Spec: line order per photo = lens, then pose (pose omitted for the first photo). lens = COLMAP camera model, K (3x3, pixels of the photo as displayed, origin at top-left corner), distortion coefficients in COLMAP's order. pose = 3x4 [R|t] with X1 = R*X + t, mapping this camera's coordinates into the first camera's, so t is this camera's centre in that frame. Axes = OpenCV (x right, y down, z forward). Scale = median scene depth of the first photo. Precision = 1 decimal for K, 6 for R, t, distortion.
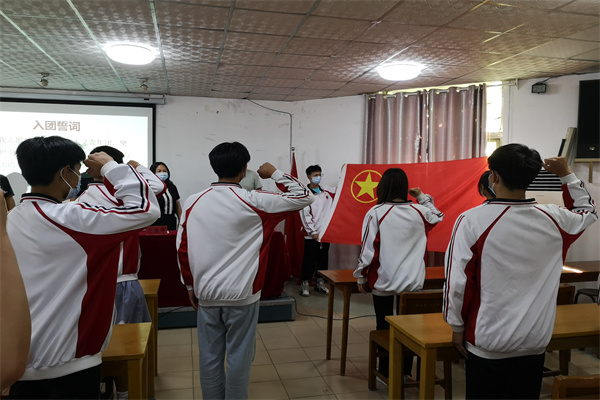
lens RADIAL K [[482.4, 0, 300.0], [0, 482.4, 200.0], [0, 0, 1]] dist [-0.010128, -0.007984]
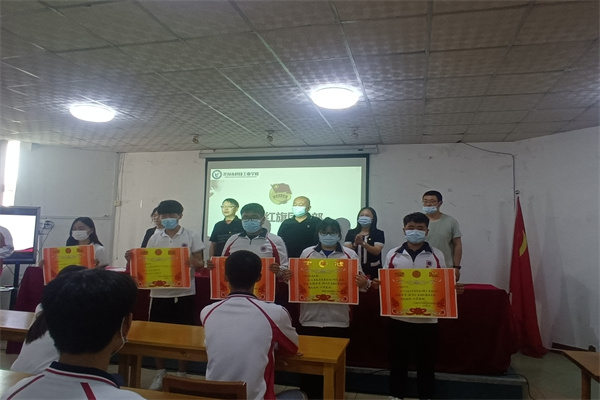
lens RADIAL K [[442.7, 0, 300.0], [0, 442.7, 200.0], [0, 0, 1]] dist [-0.029194, 0.008214]
pose [[0.889099, -0.025238, -0.457019, 0.000068], [-0.027042, 0.993838, -0.107493, 0.008804], [0.456916, 0.107931, 0.882937, 0.165323]]
